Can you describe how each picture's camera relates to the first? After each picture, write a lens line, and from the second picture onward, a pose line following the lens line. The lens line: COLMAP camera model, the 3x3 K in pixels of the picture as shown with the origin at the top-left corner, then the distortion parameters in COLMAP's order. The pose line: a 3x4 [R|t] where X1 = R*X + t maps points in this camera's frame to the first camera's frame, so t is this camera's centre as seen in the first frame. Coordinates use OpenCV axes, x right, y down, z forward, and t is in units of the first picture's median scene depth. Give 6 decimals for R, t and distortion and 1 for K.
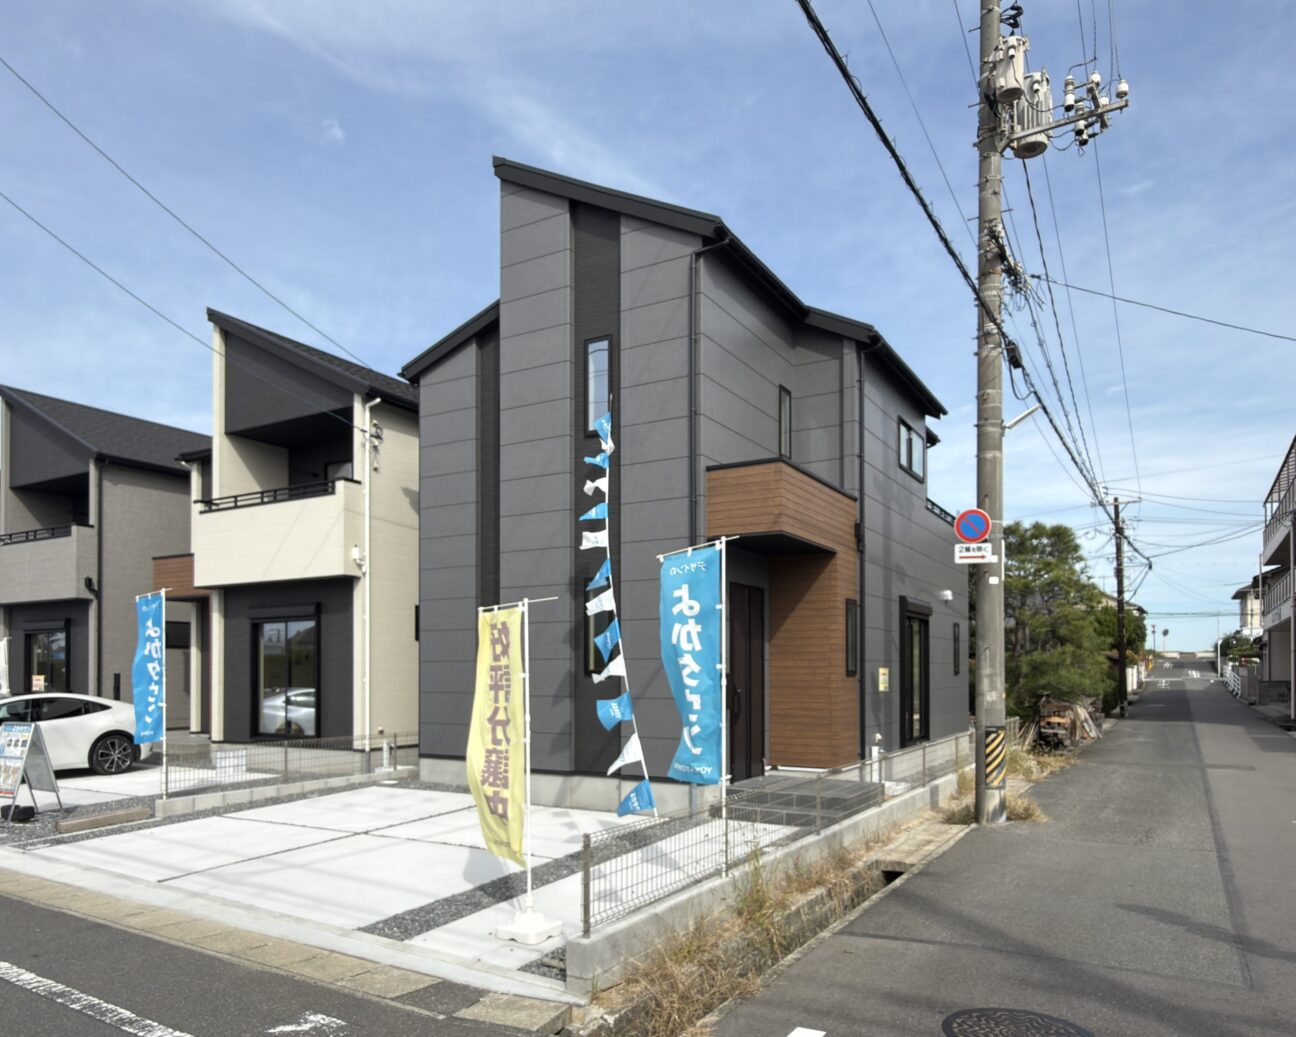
lens RADIAL K [[895.4, 0, 648.4], [0, 895.4, 521.3], [0, 0, 1]] dist [0.006337, 0.001198]
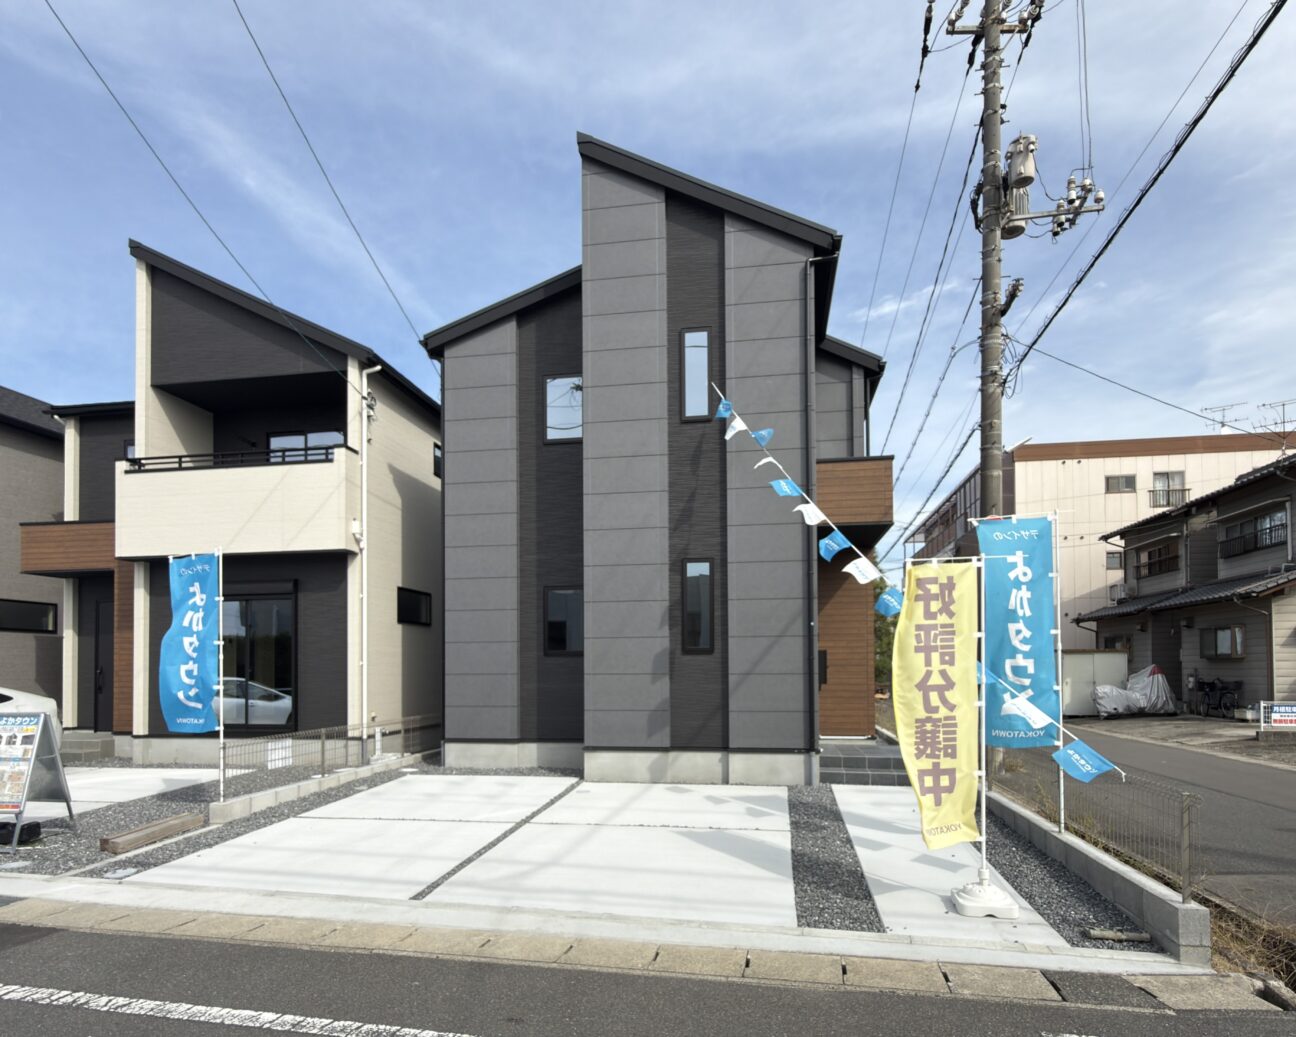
lens RADIAL K [[746.6, 0, 637.1], [0, 746.6, 546.1], [0, 0, 1]] dist [0.007434, -0.002908]
pose [[0.933643, 0.053044, 0.354256, -0.415257], [-0.054027, 0.998514, -0.007124, 0.057186], [-0.354108, -0.012488, 0.935121, 0.215560]]
